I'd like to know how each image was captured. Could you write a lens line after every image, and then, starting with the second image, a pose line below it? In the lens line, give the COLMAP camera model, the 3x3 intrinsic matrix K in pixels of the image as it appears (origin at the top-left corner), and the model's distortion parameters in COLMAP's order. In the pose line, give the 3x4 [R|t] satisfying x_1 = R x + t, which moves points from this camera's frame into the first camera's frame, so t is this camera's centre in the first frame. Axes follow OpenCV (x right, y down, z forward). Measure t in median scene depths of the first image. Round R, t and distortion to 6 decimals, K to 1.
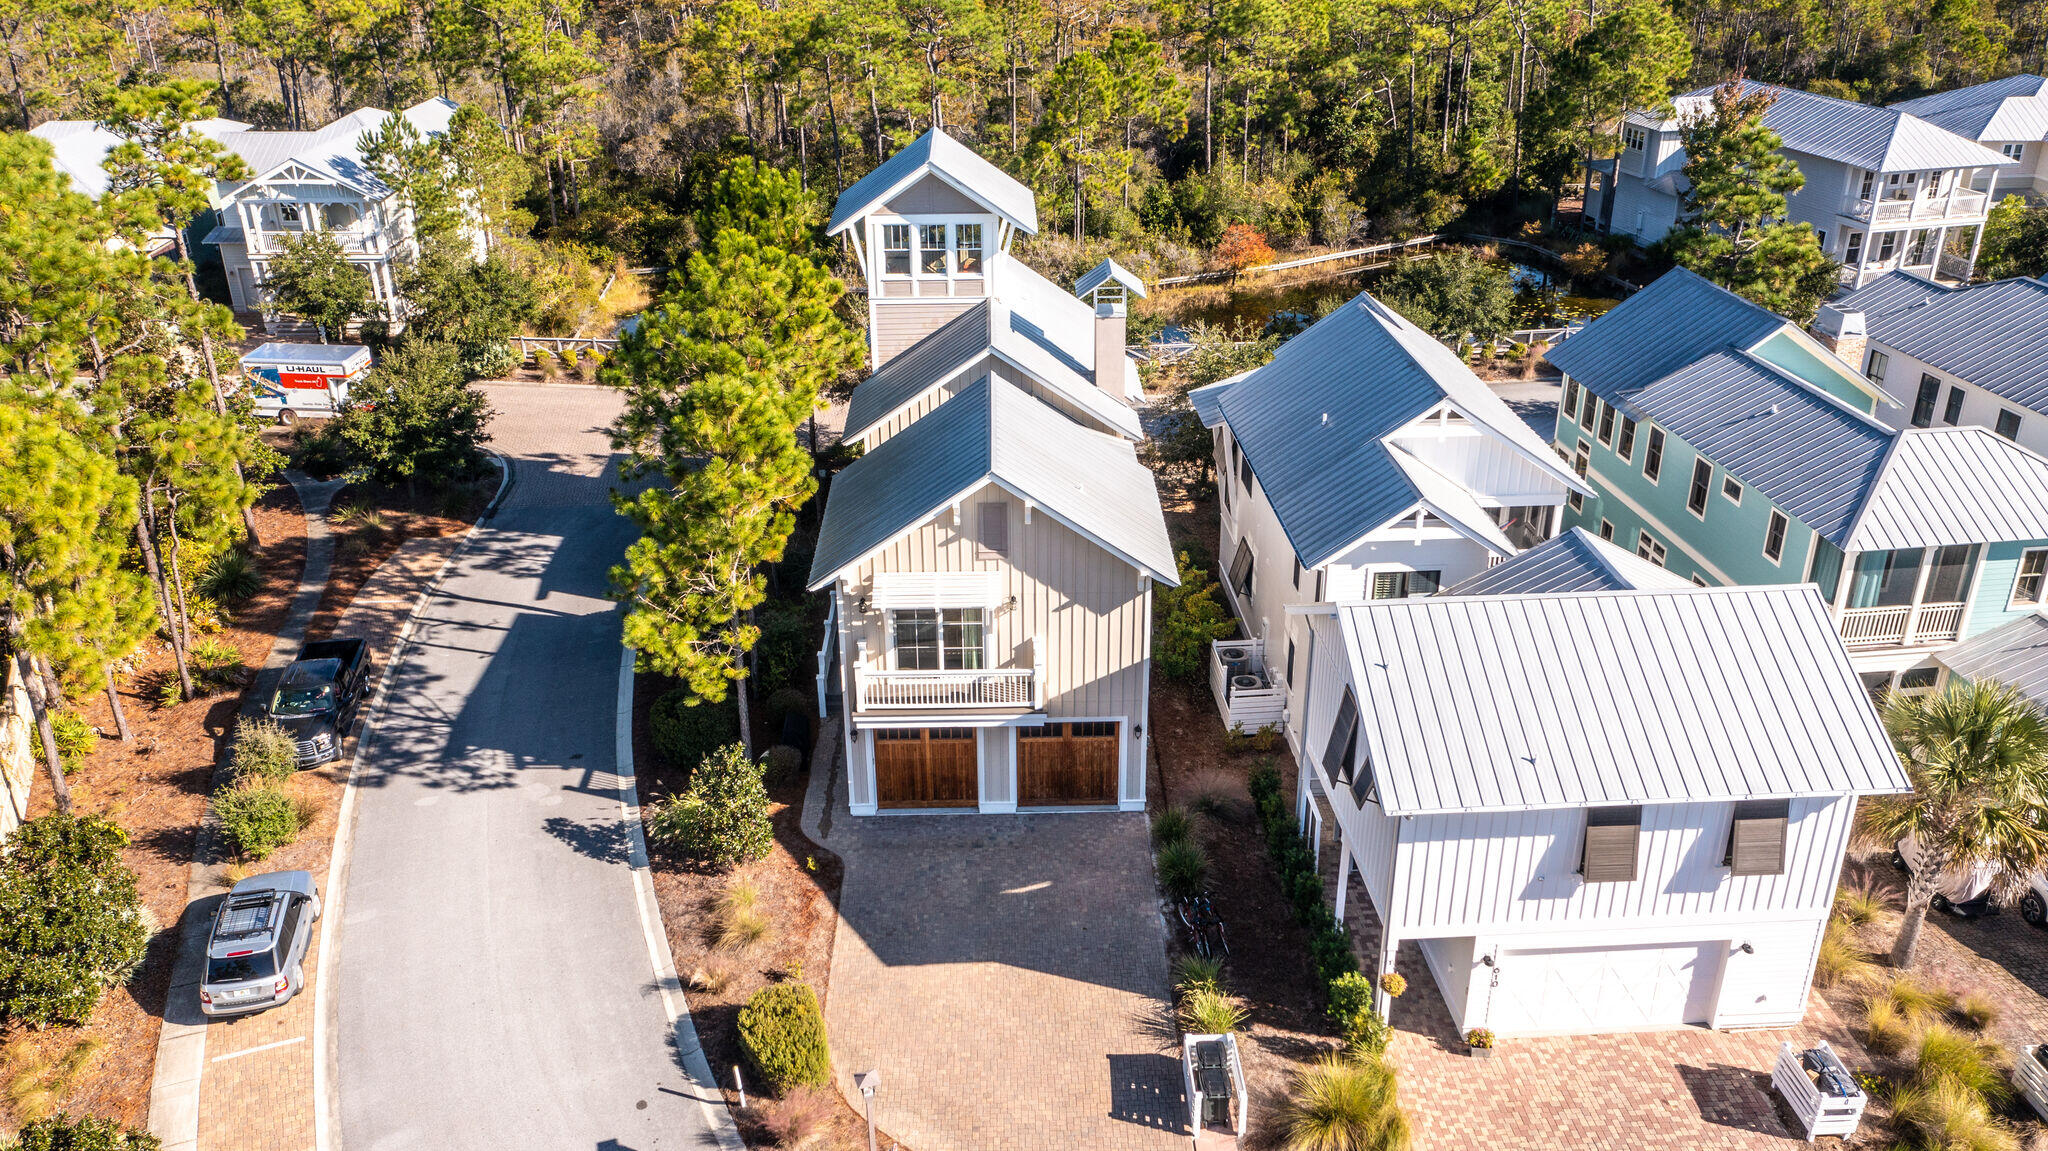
lens RADIAL K [[1595.4, 0, 1025.2], [0, 1595.4, 566.4], [0, 0, 1]] dist [0.006989, 0.012315]
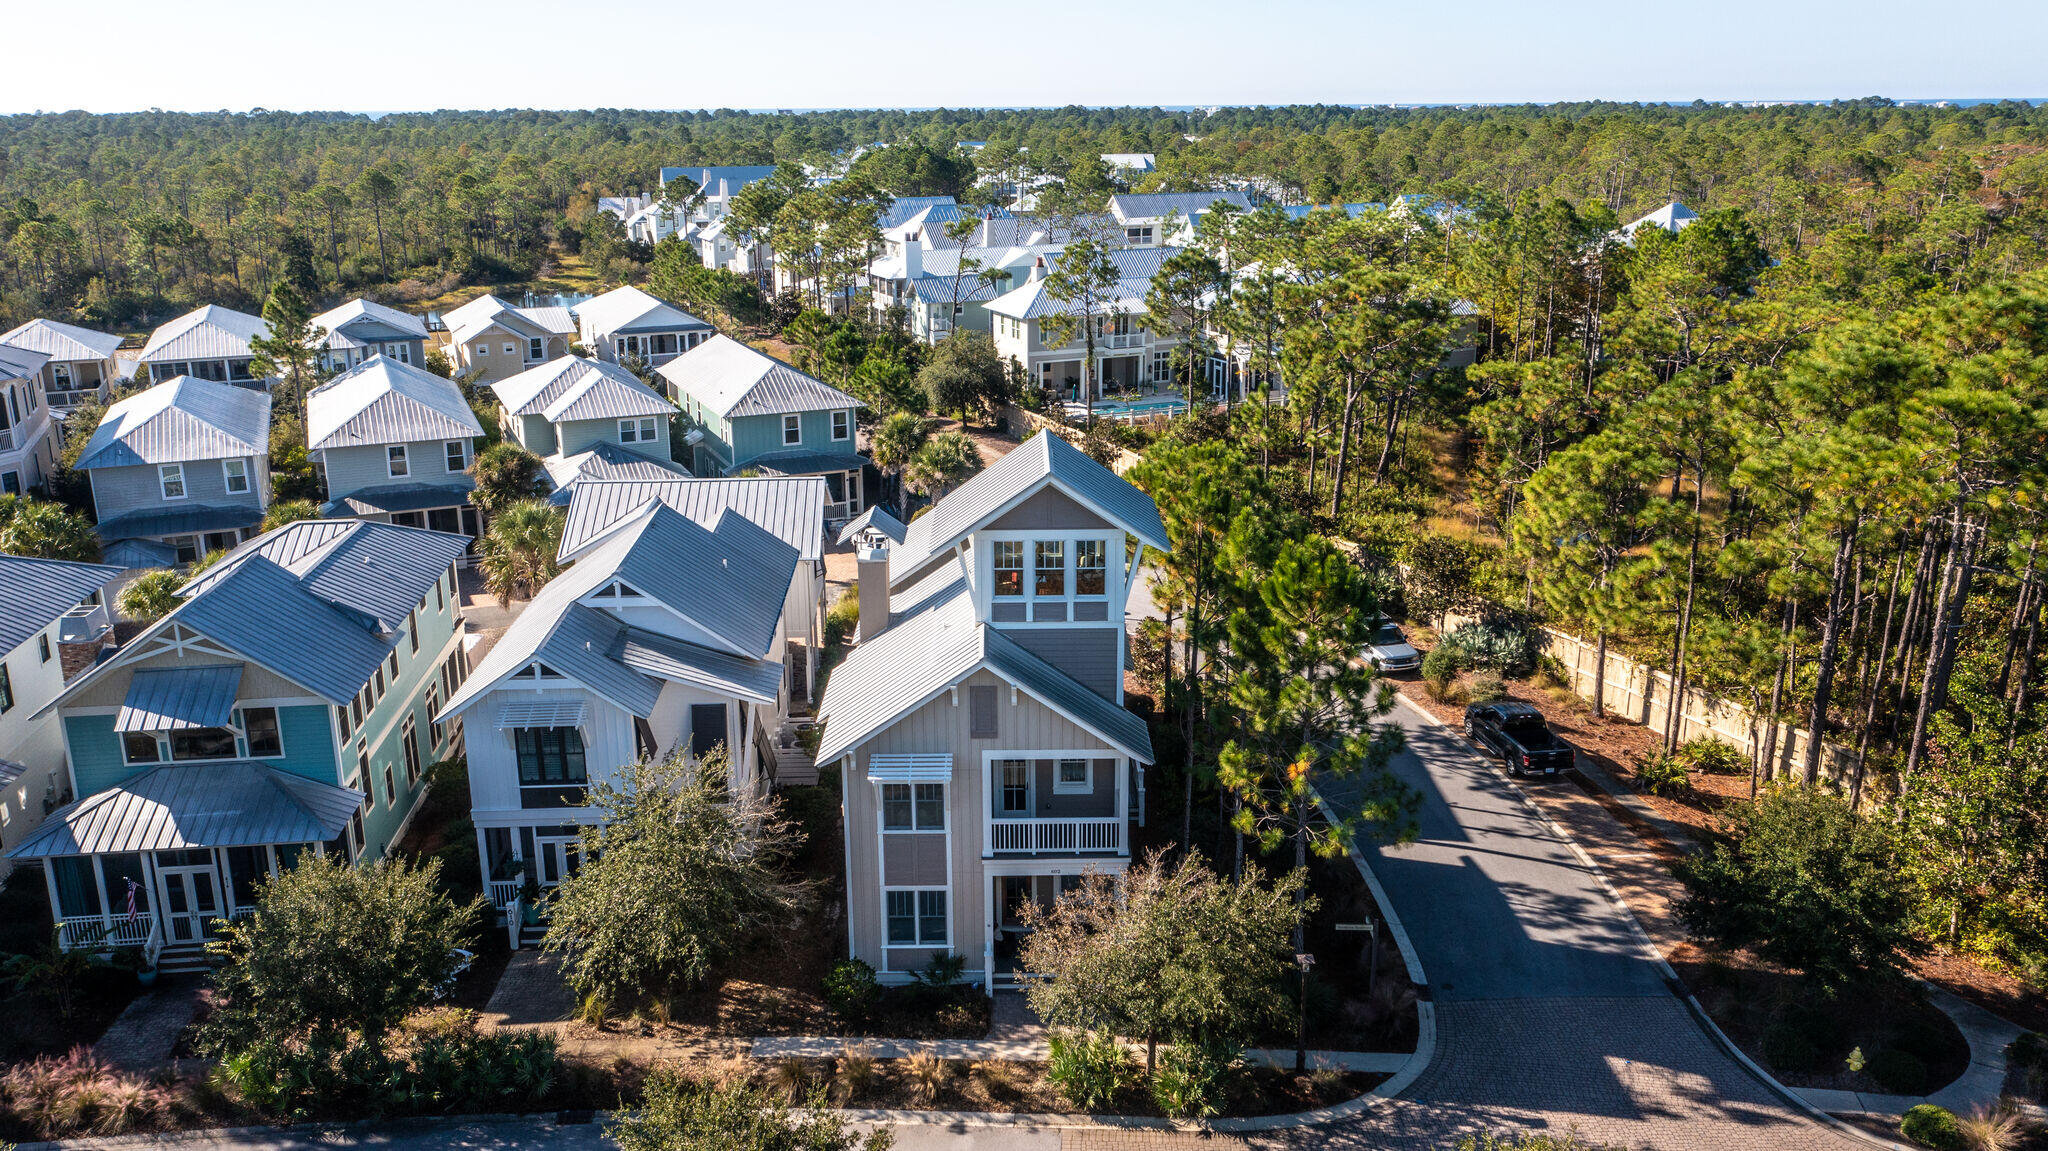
lens RADIAL K [[1595.4, 0, 1024.1], [0, 1595.4, 572.4], [0, 0, 1]] dist [0.006989, 0.012315]
pose [[-0.999815, 0.005292, 0.018495, -0.069512], [0.016167, 0.752216, 0.658719, -0.924392], [-0.010426, 0.658896, -0.752162, 1.994952]]
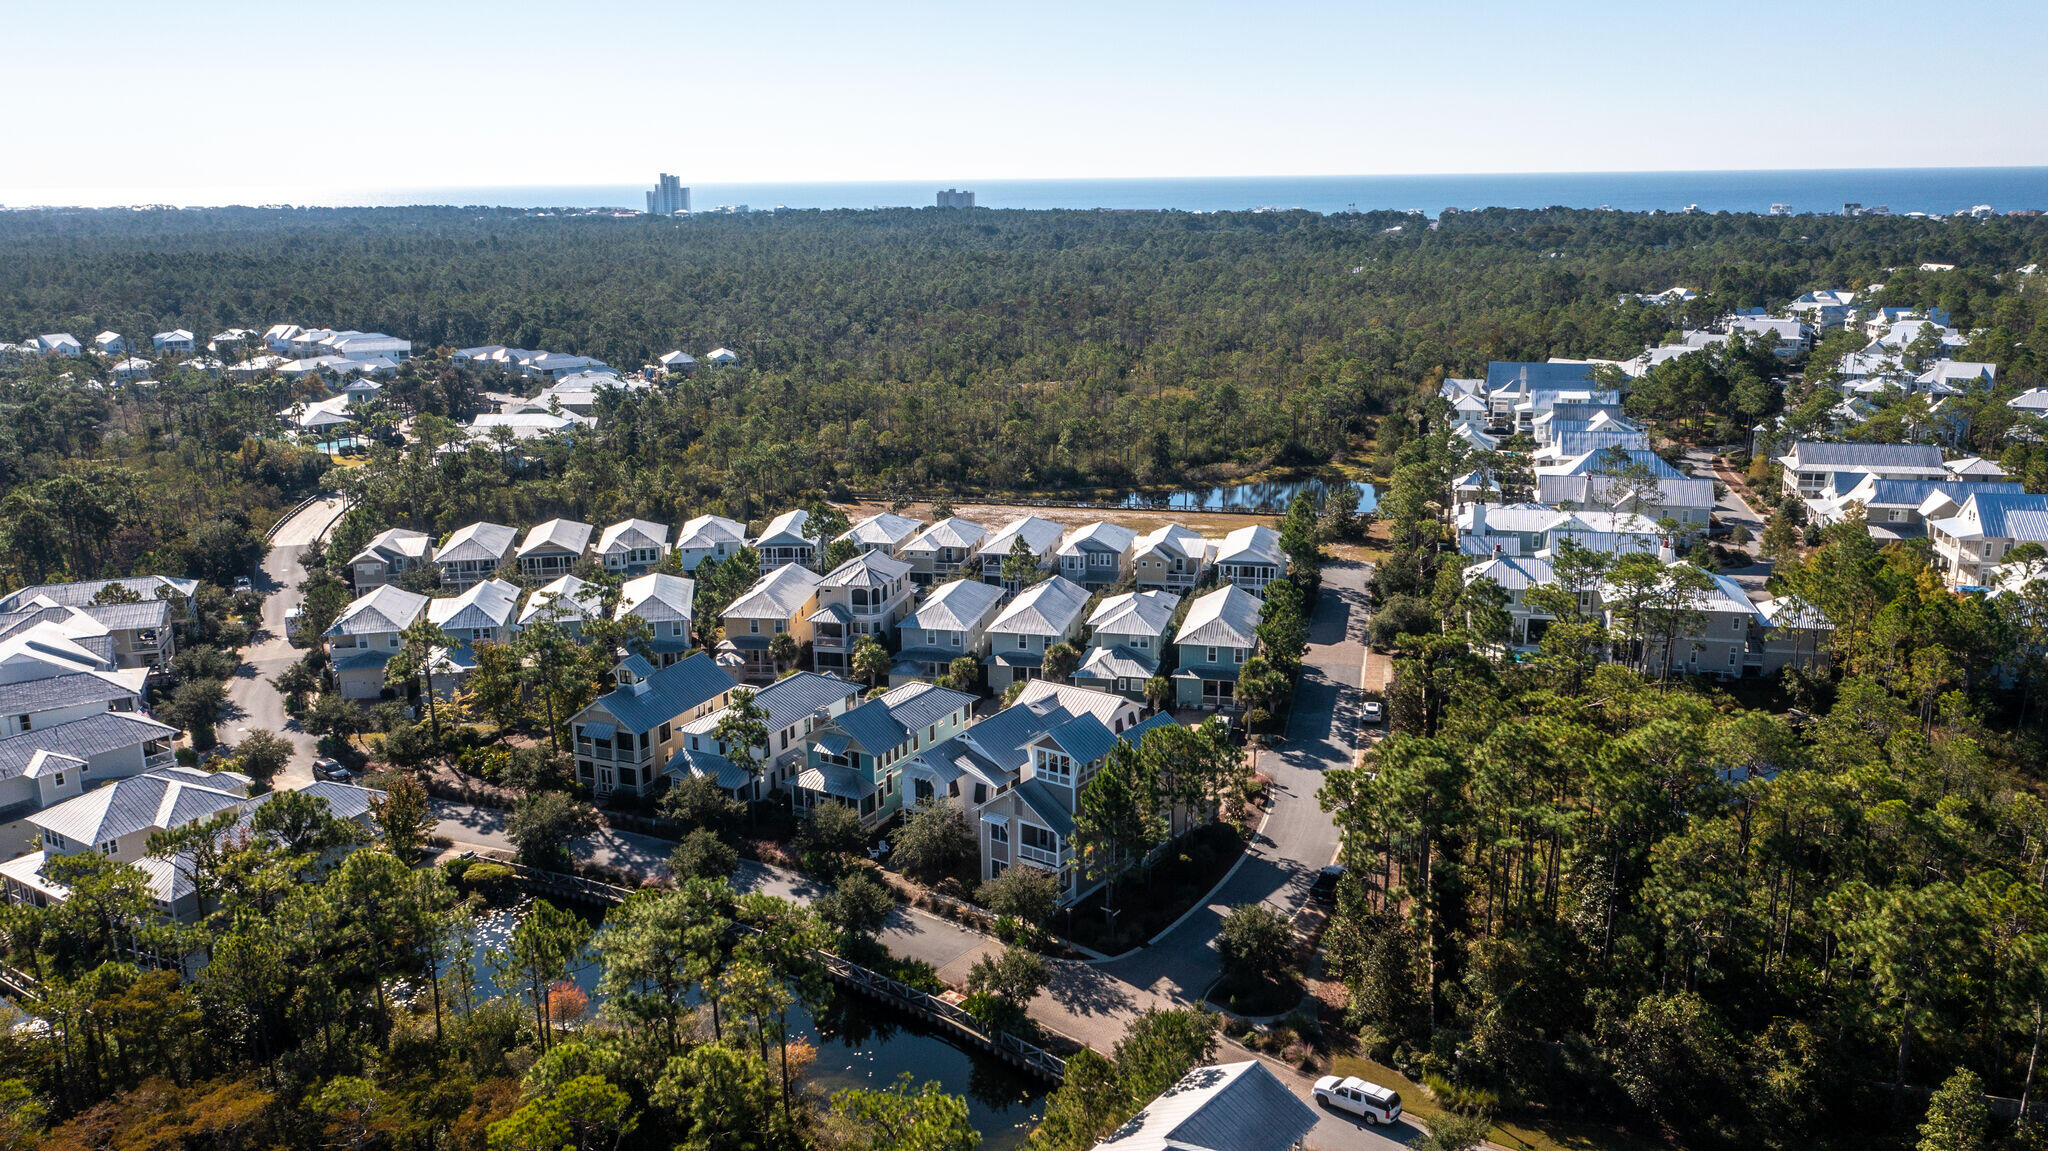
lens RADIAL K [[1595.4, 0, 1057.1], [0, 1595.4, 584.5], [0, 0, 1]] dist [0.006989, 0.012315]
pose [[-0.802132, -0.142869, 0.579804, -1.693205], [0.256635, 0.794238, 0.550749, -2.105817], [-0.539188, 0.590572, -0.600418, 2.775081]]
